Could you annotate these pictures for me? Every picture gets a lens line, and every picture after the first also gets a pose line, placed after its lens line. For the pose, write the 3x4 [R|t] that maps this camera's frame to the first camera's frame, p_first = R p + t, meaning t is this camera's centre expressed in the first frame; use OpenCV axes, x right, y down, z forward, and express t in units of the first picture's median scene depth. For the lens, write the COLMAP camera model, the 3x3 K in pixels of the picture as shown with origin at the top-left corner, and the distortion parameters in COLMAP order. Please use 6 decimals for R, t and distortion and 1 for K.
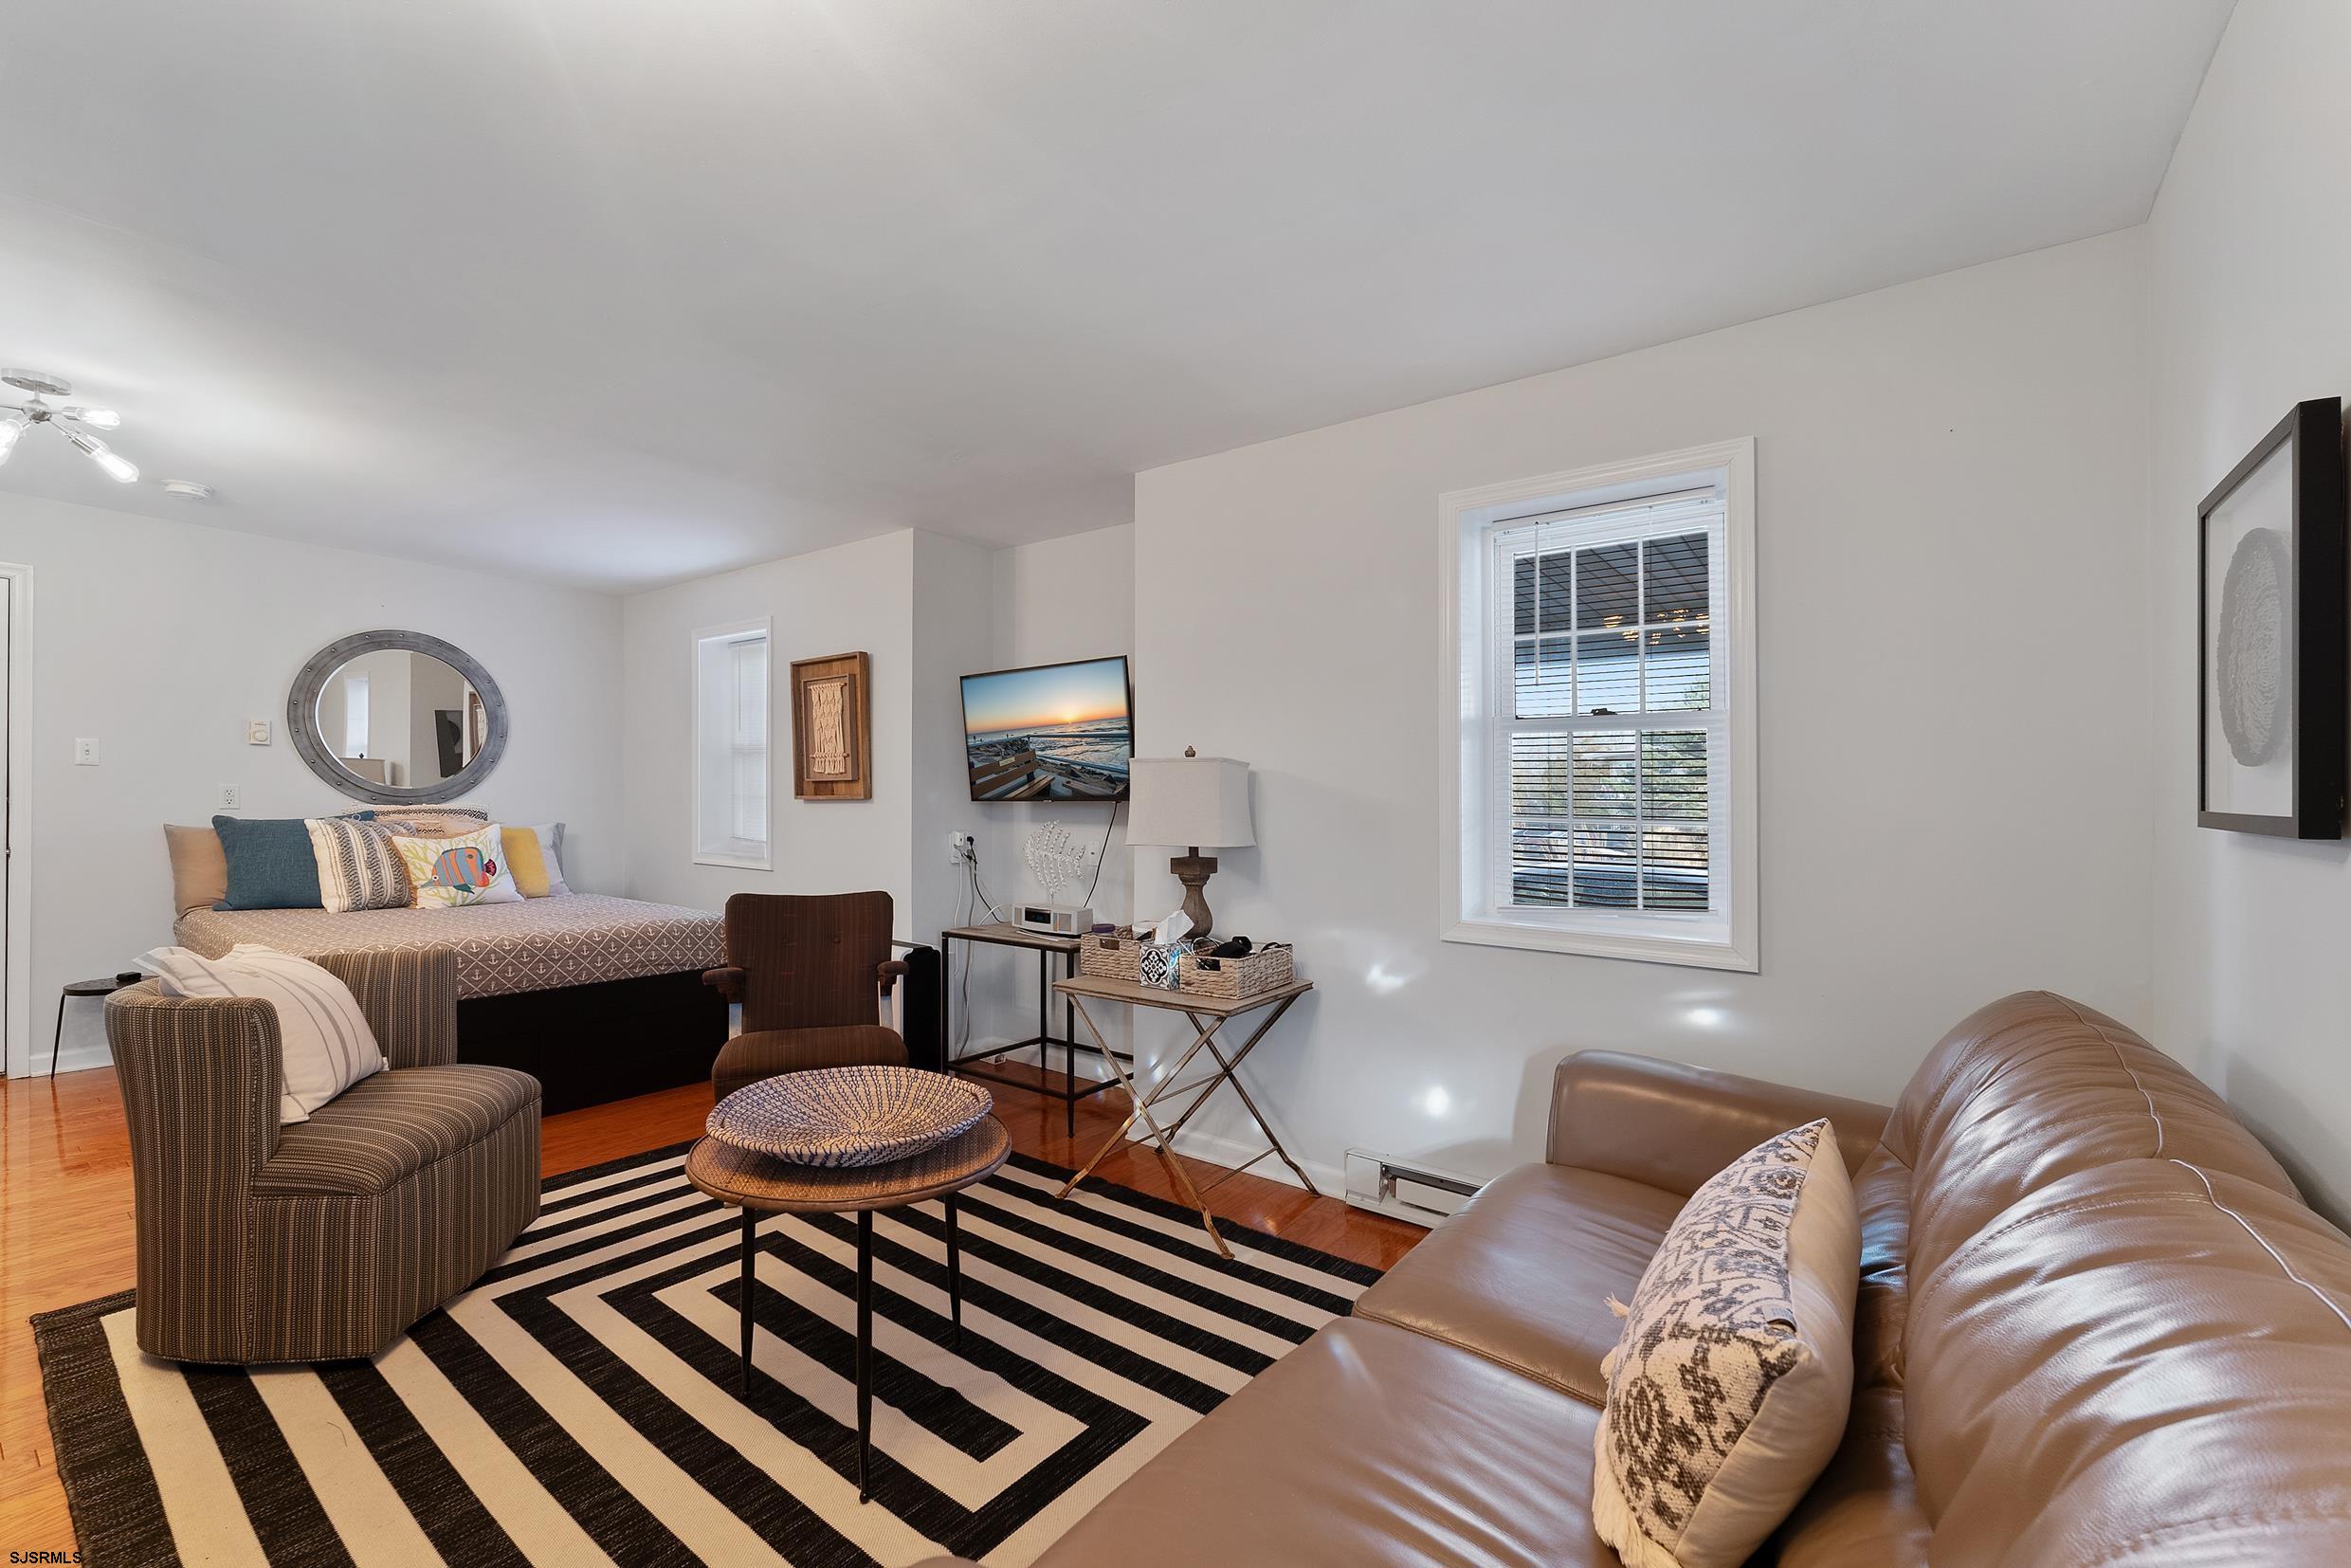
lens RADIAL K [[972.2, 0, 1113.6], [0, 972.2, 733.5], [0, 0, 1]] dist [-0.000445, 0.000263]
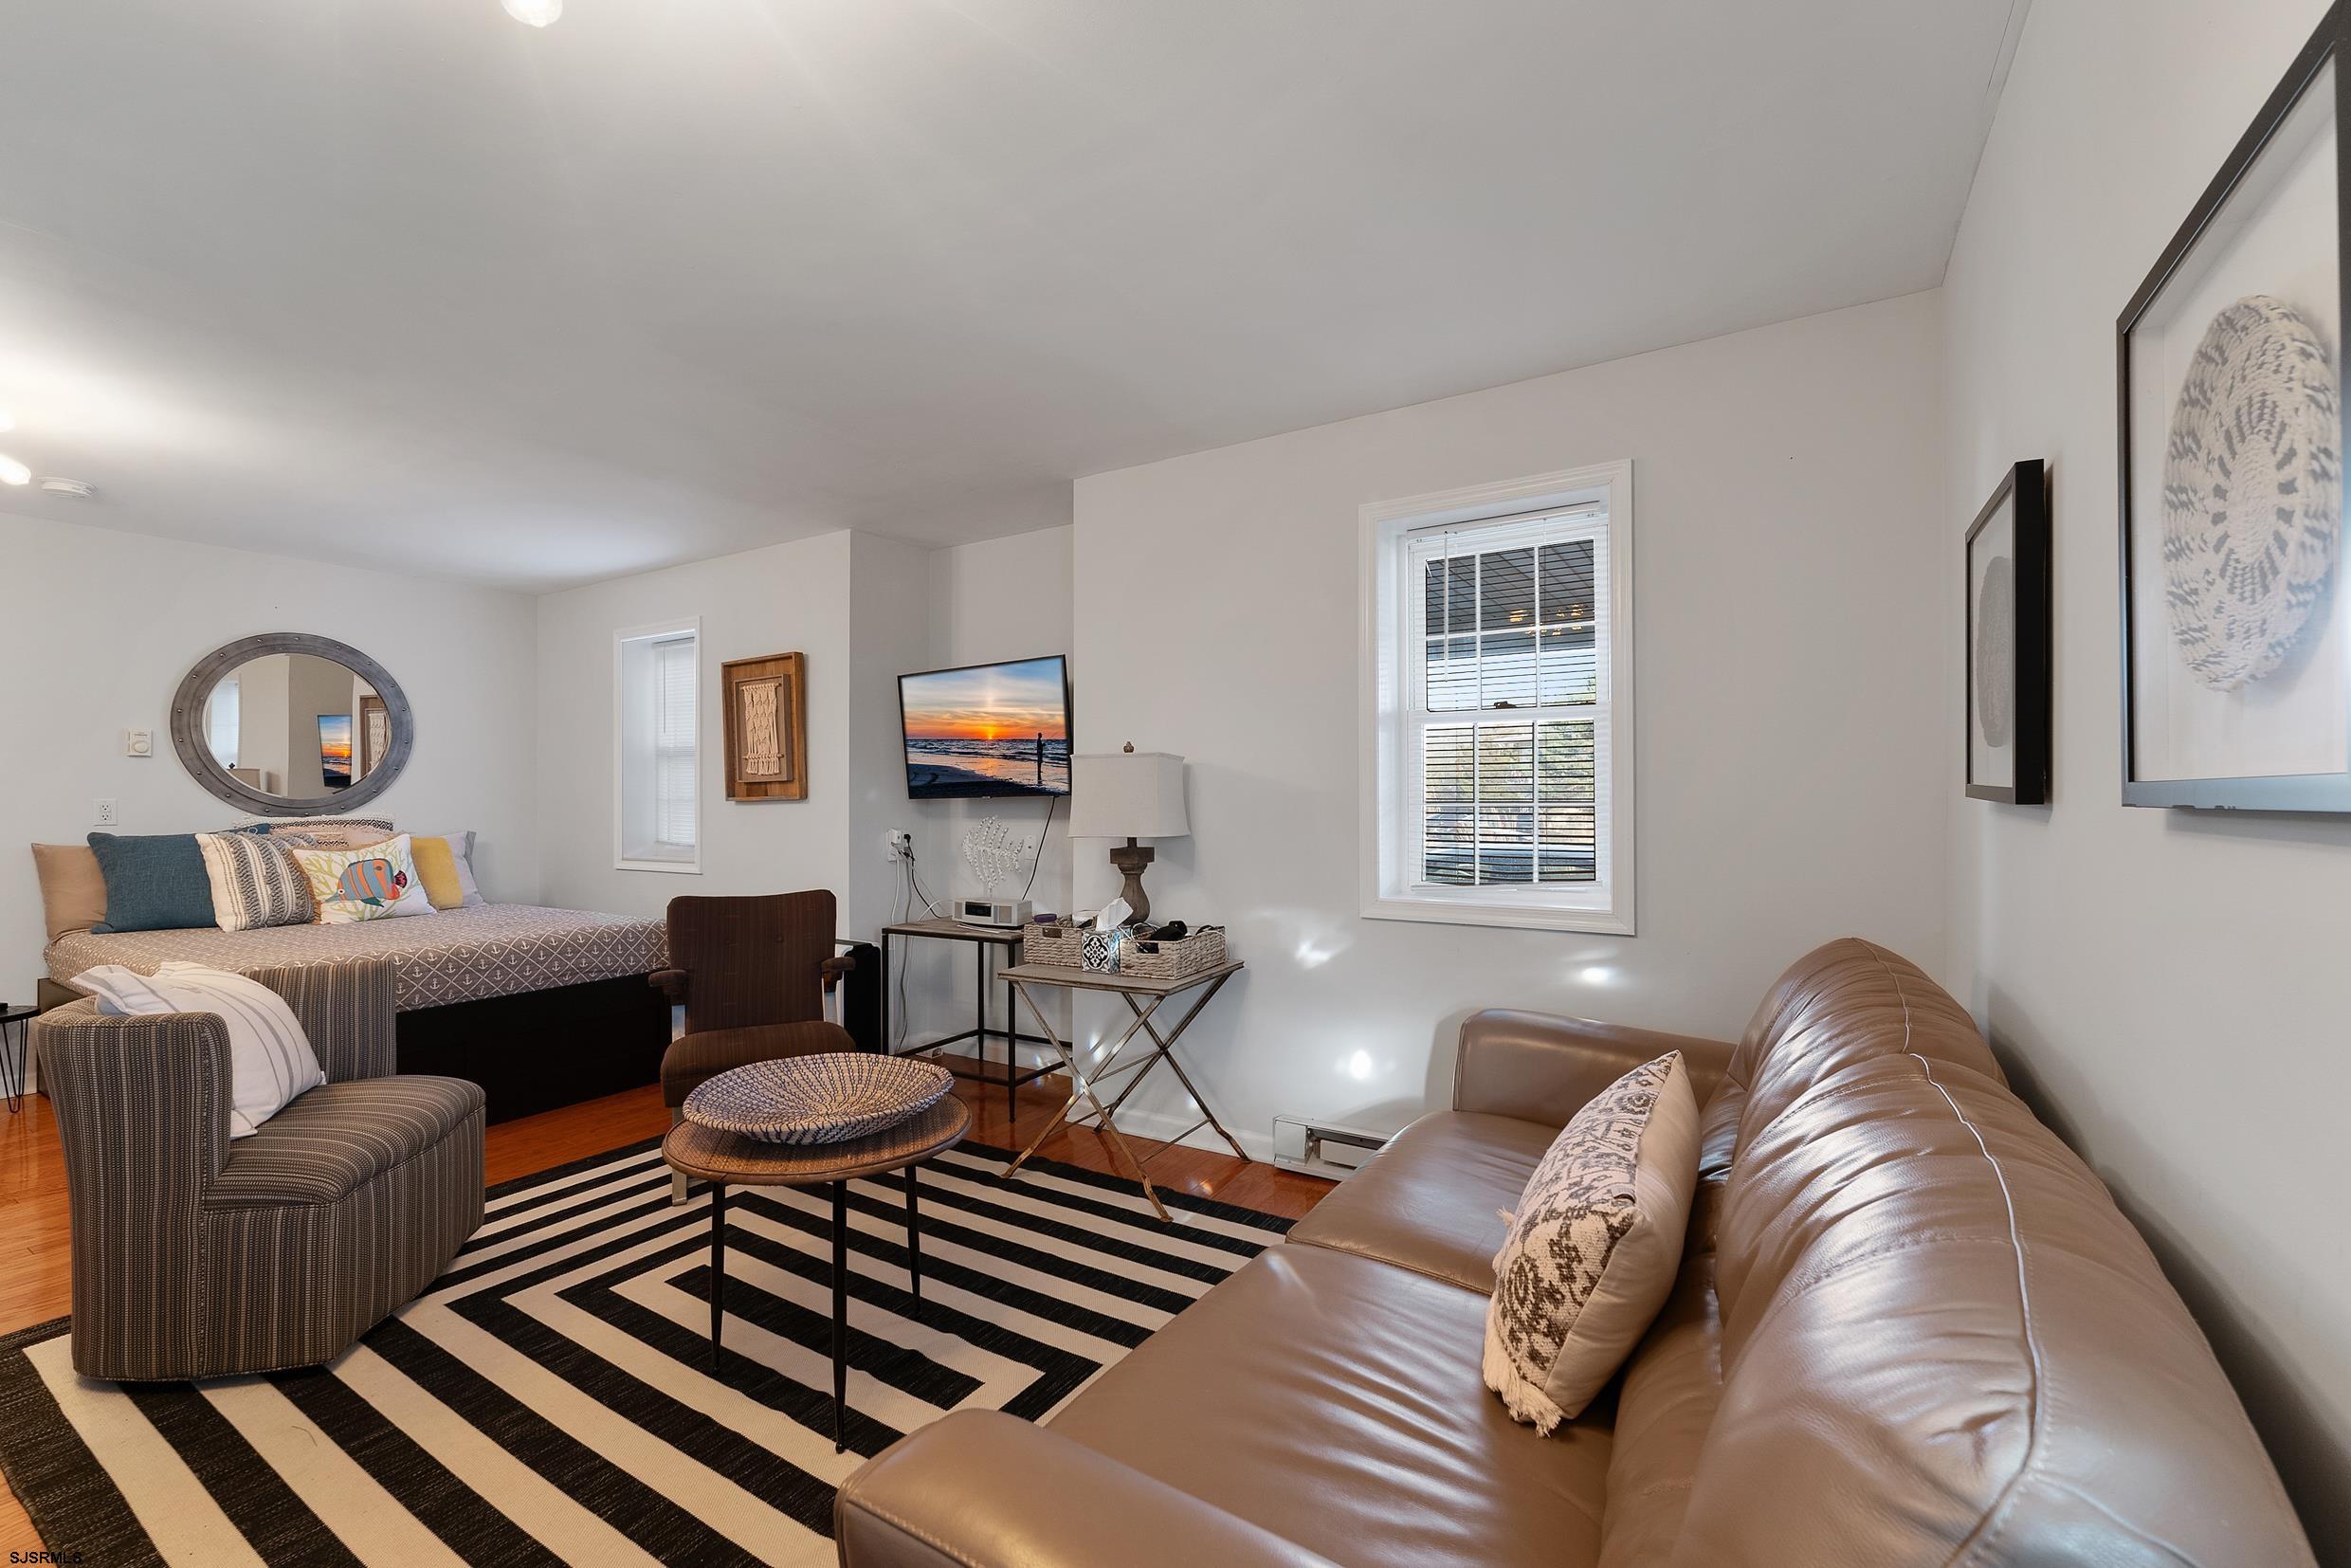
lens RADIAL K [[967.4, 0, 1145.7], [0, 967.4, 787.2], [0, 0, 1]] dist [0.000275, 0.000103]
pose [[0.994160, -0.021400, 0.105773, -0.015288], [0.014848, 0.997944, 0.062349, -0.003347], [-0.106890, -0.060415, 0.992434, -0.043968]]
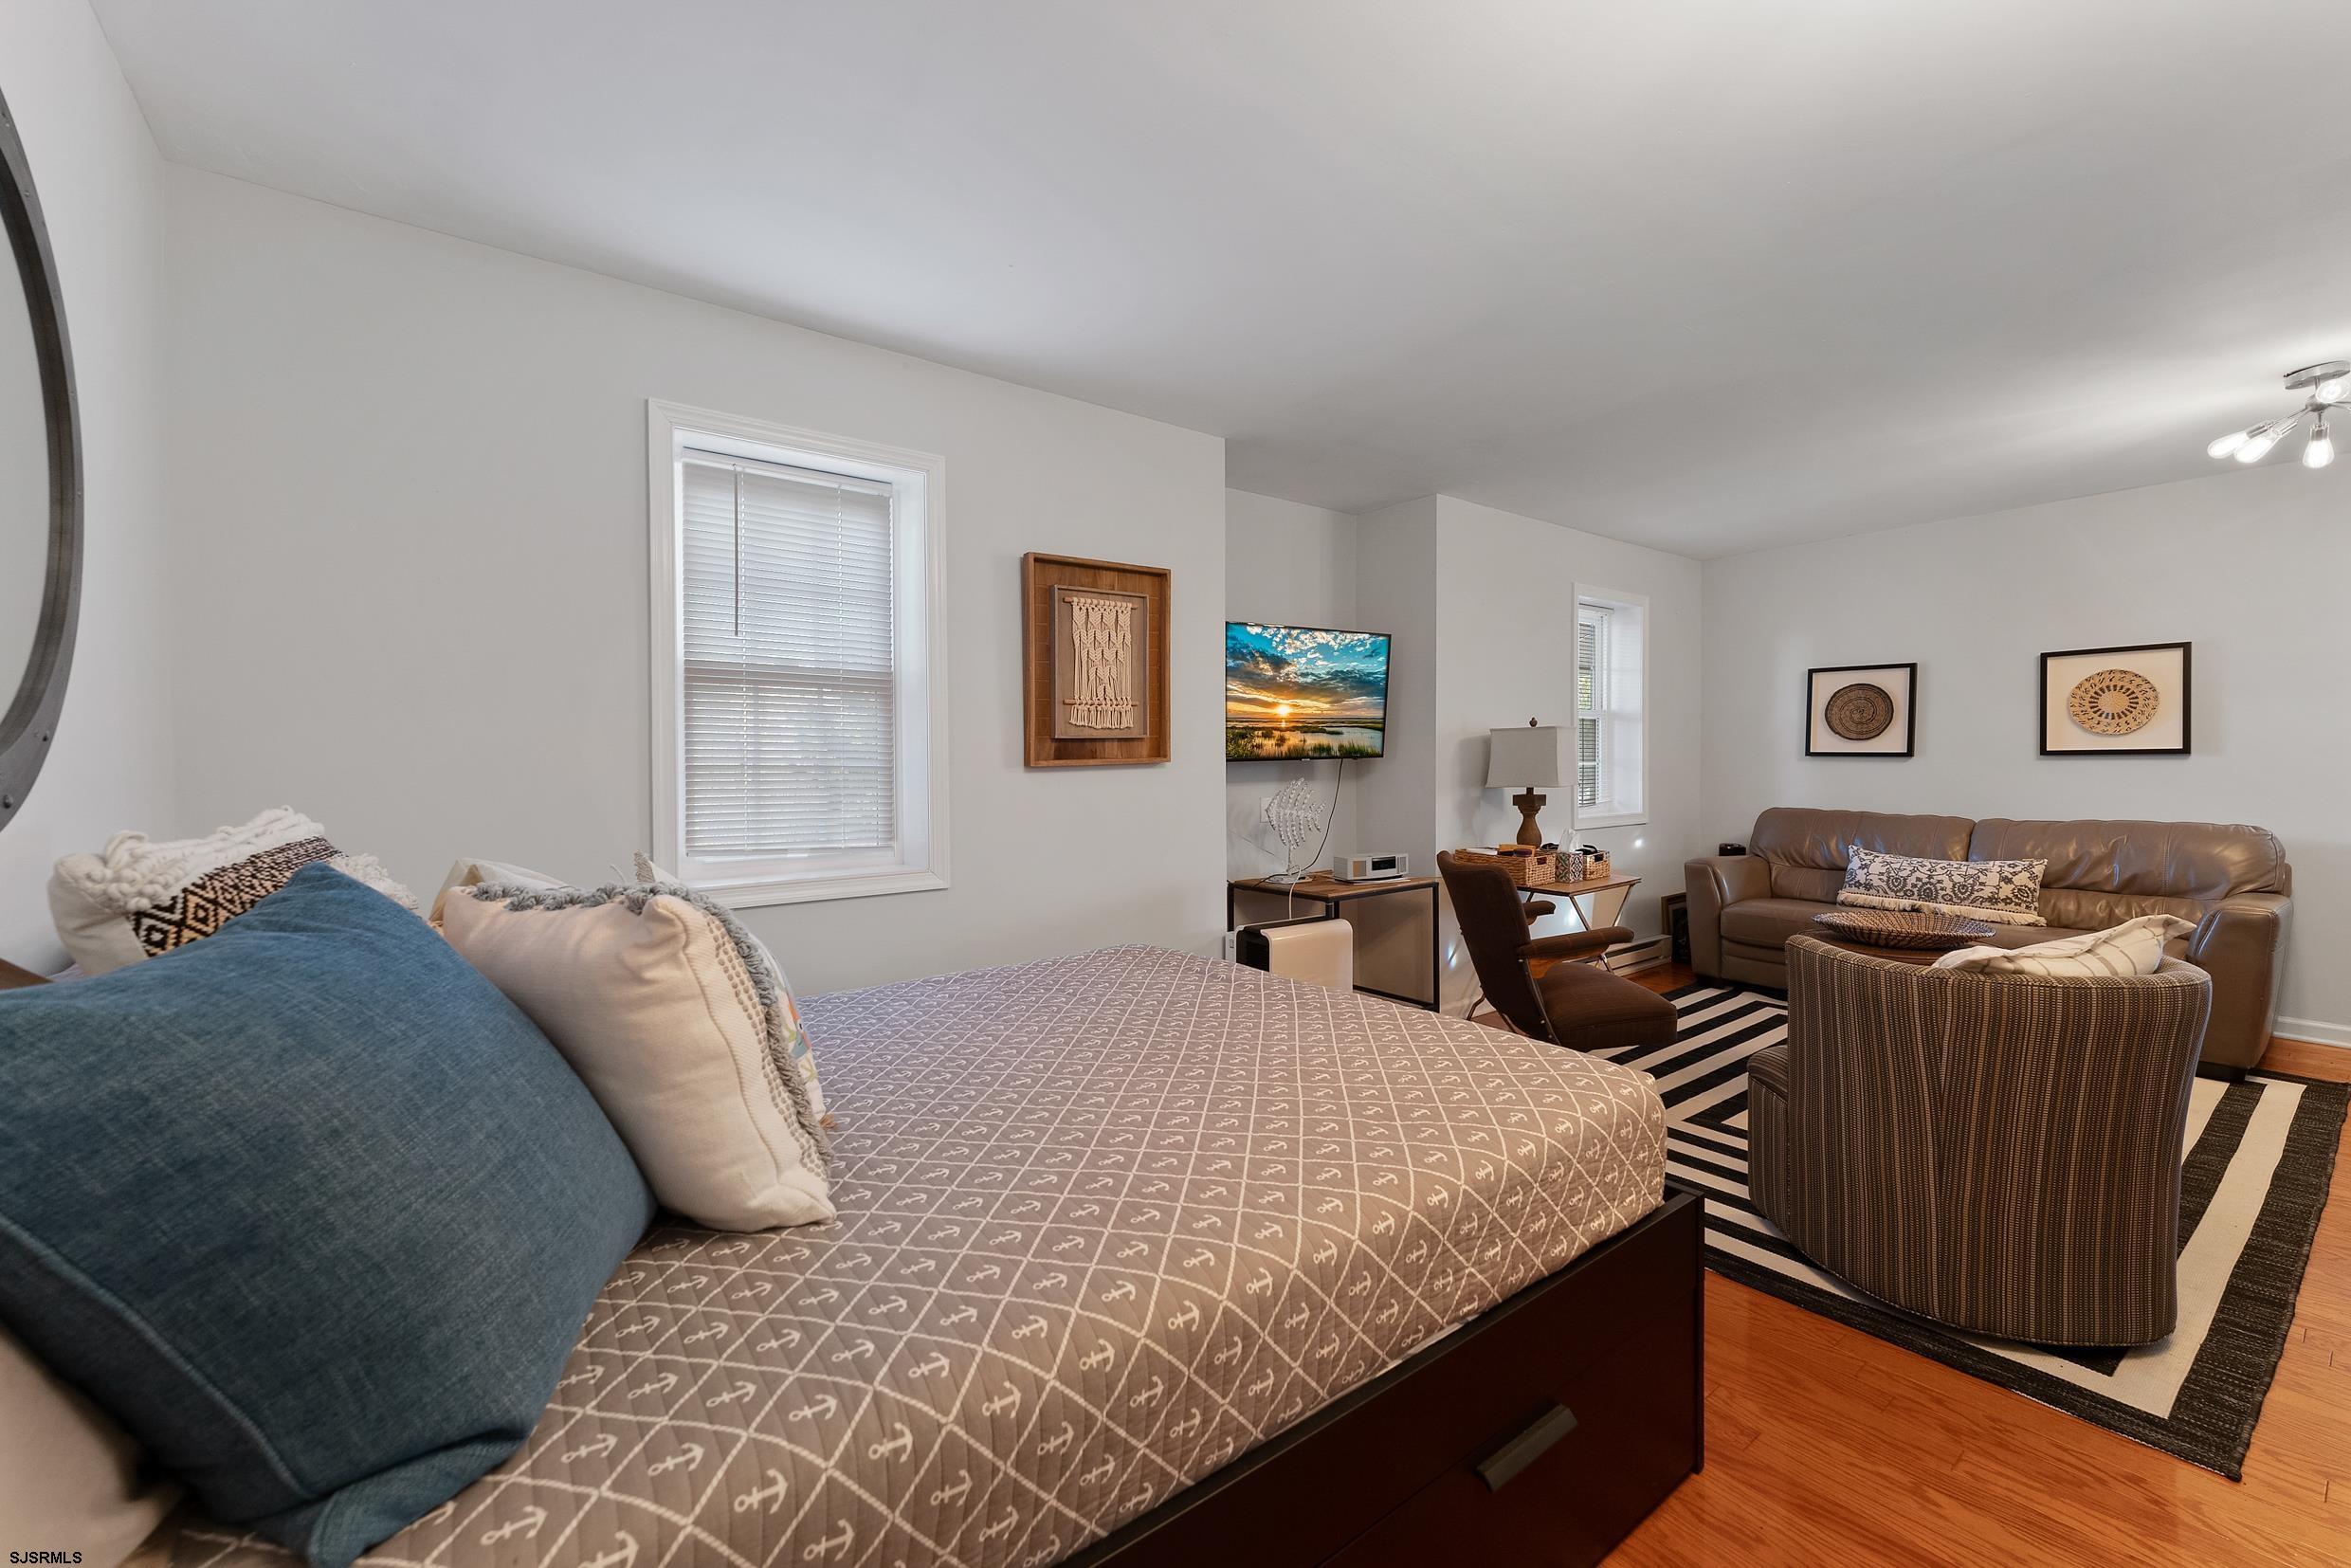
lens RADIAL K [[967.4, 0, 1145.7], [0, 967.4, 787.2], [0, 0, 1]] dist [0.000275, 0.000103]
pose [[0.251928, -0.046124, 0.966646, -1.842577], [-0.055172, 0.996554, 0.061930, 0.073968], [-0.966172, -0.068934, 0.248515, 1.518663]]
